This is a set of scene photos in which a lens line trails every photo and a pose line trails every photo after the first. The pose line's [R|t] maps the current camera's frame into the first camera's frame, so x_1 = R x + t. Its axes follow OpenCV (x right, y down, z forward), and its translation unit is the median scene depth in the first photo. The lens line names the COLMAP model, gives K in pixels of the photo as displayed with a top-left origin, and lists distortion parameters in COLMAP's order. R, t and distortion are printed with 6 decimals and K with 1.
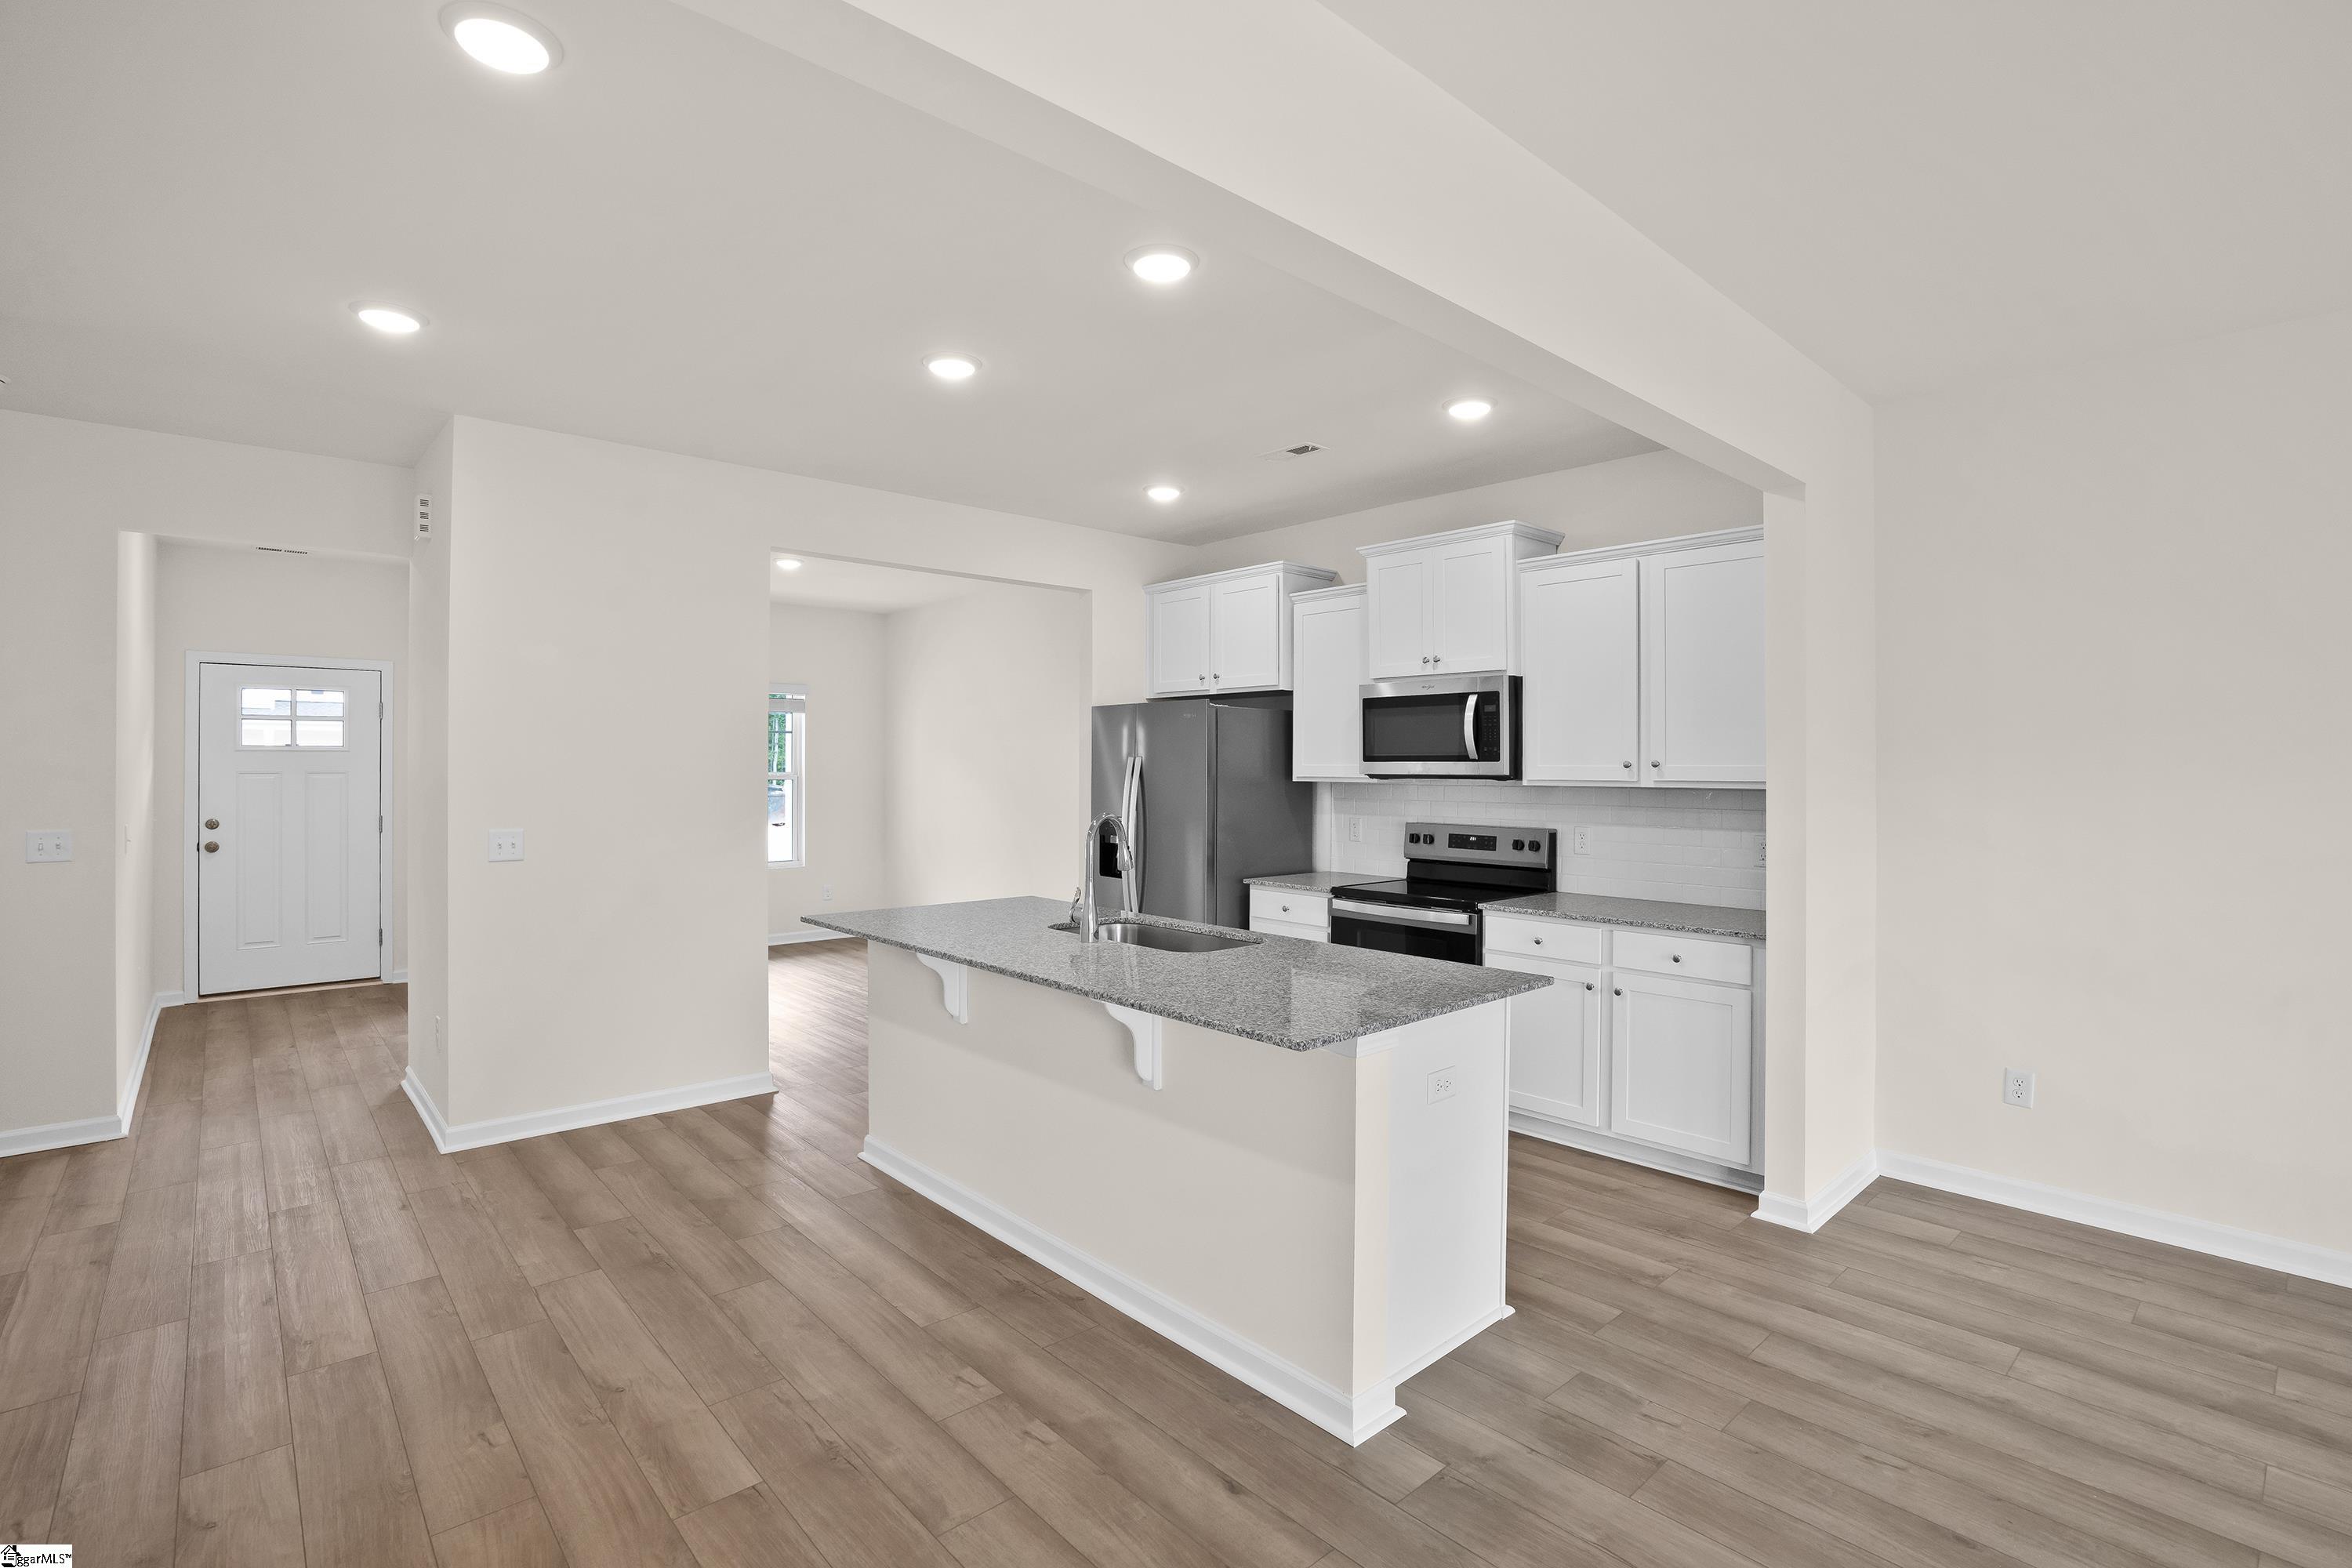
lens RADIAL K [[1074.9, 0, 1173.5], [0, 1074.9, 785.8], [0, 0, 1]] dist [-0.014479, 0.006756]
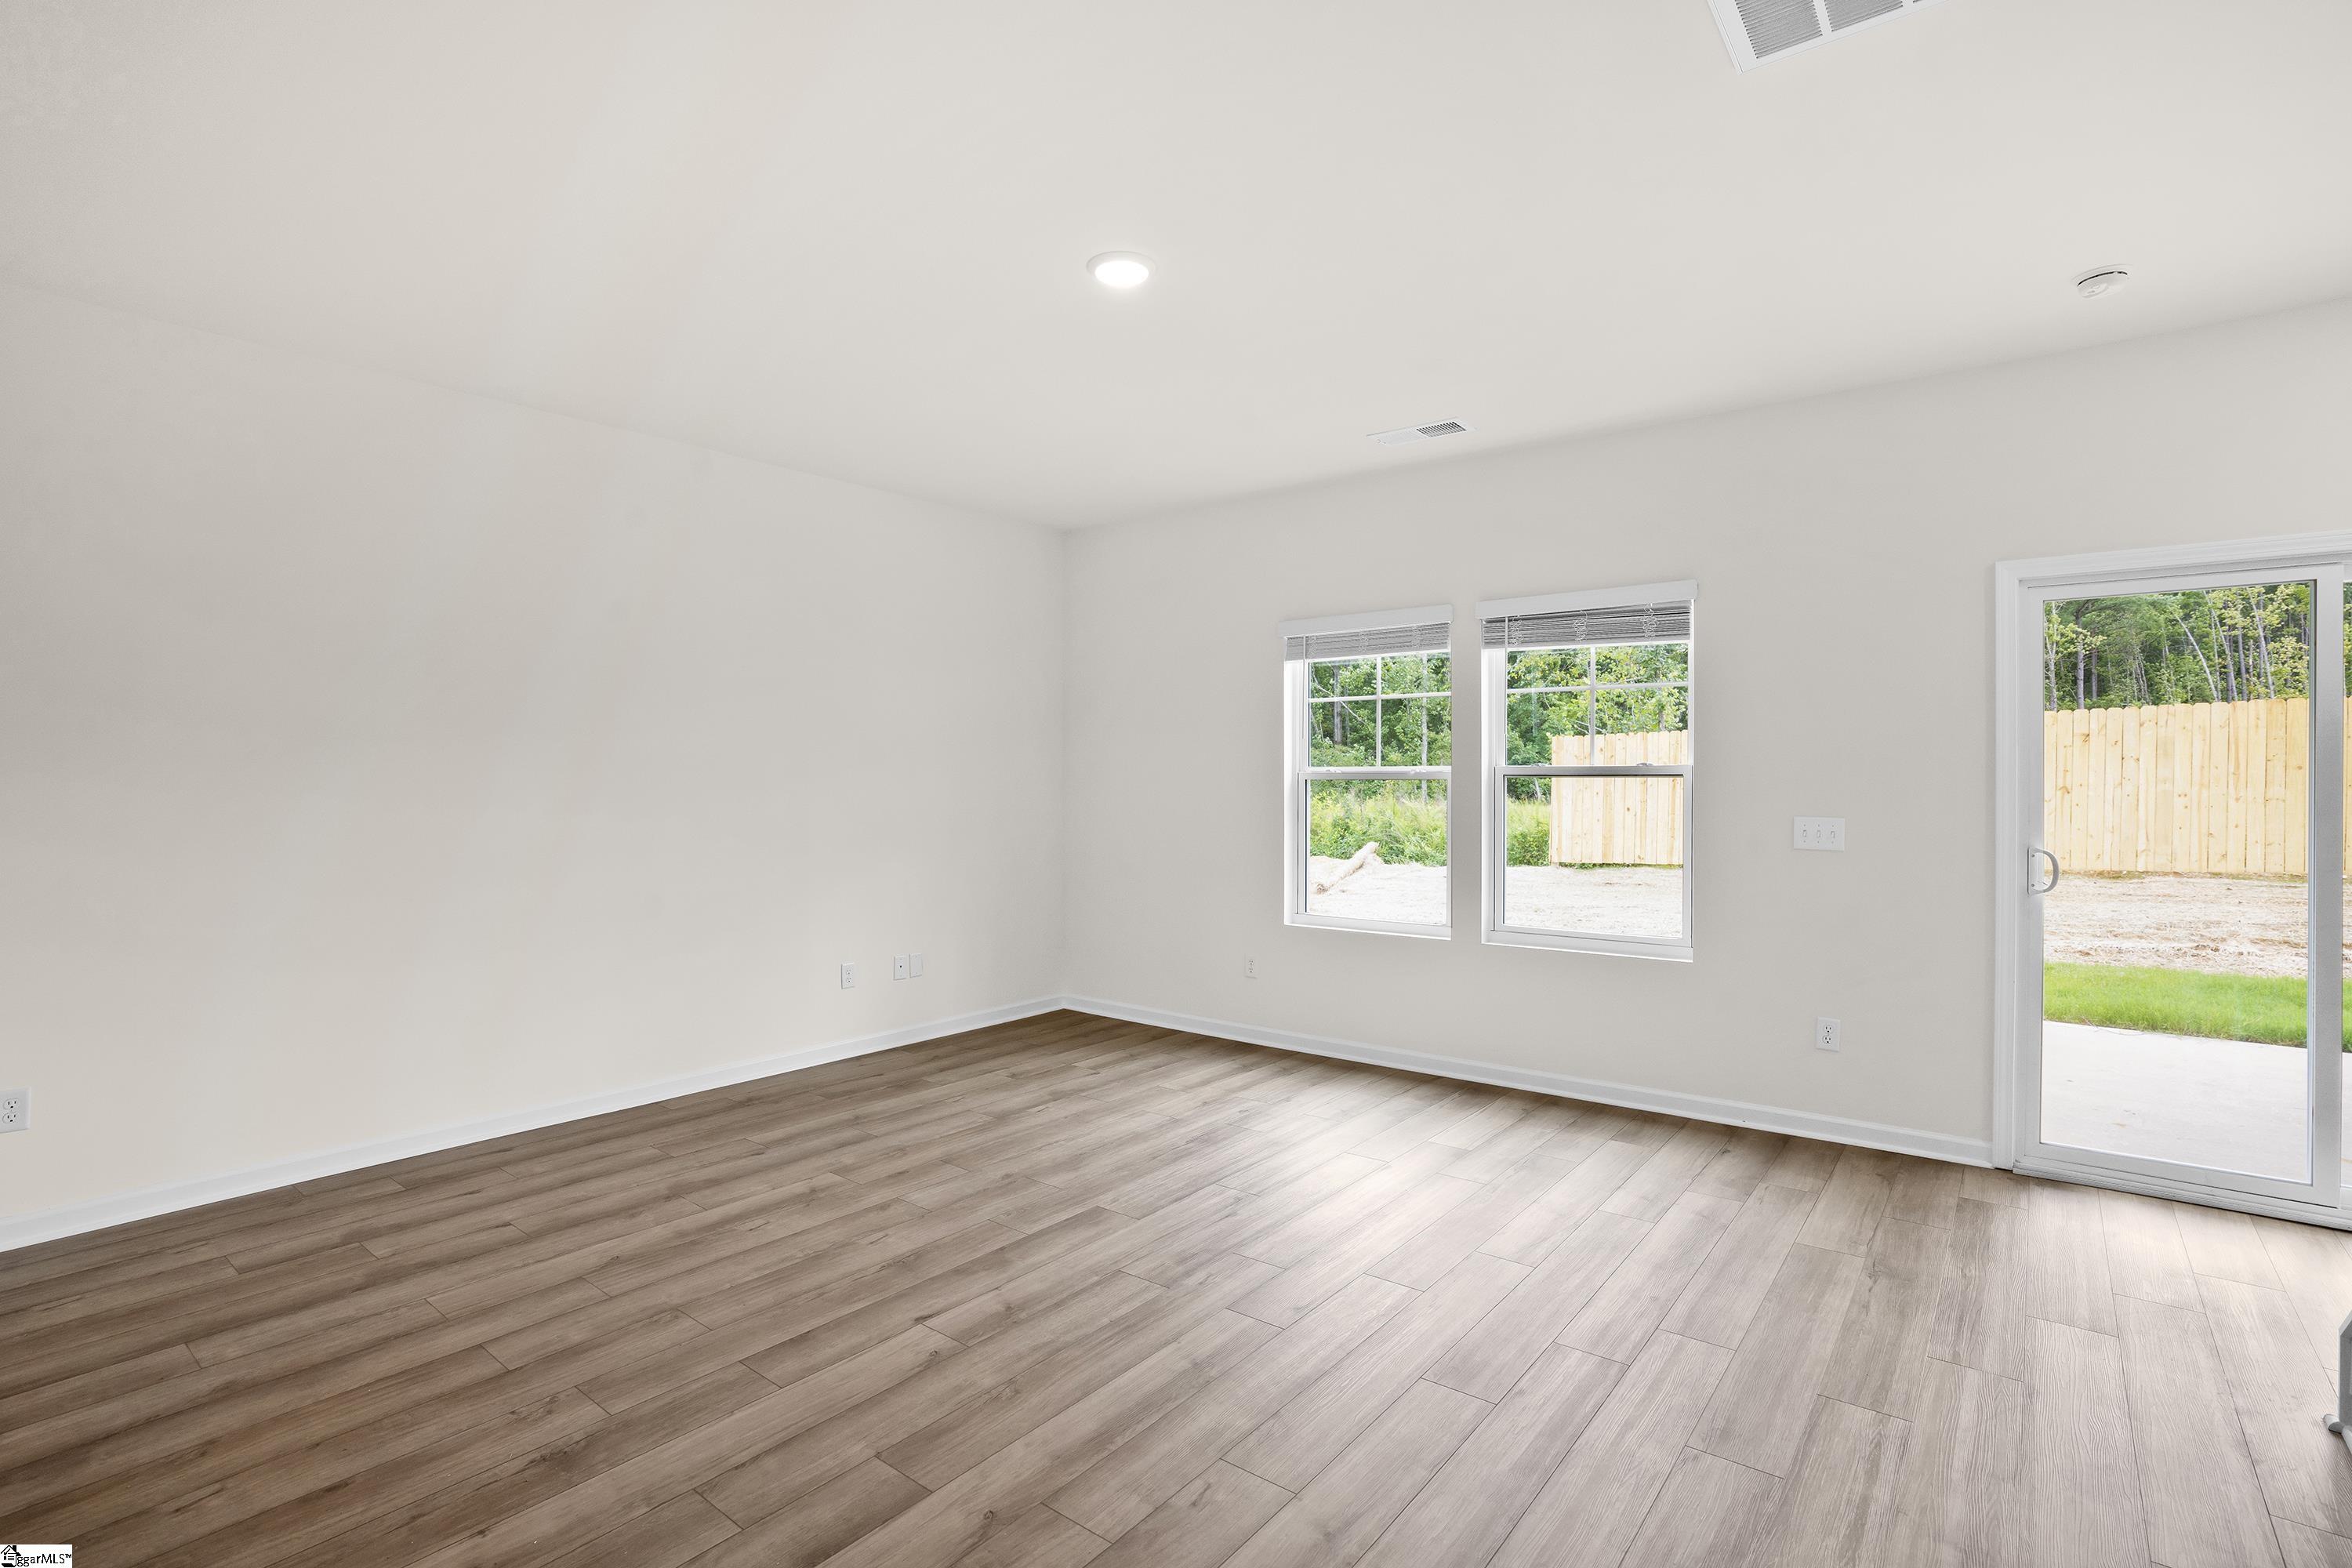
lens RADIAL K [[1074.9, 0, 1168.3], [0, 1074.9, 788.7], [0, 0, 1]] dist [-0.014479, 0.006756]
pose [[-0.147044, -0.011000, 0.989069, -0.265415], [0.014303, 0.999810, 0.013246, 0.030922], [-0.989027, 0.016094, -0.146859, 0.256469]]
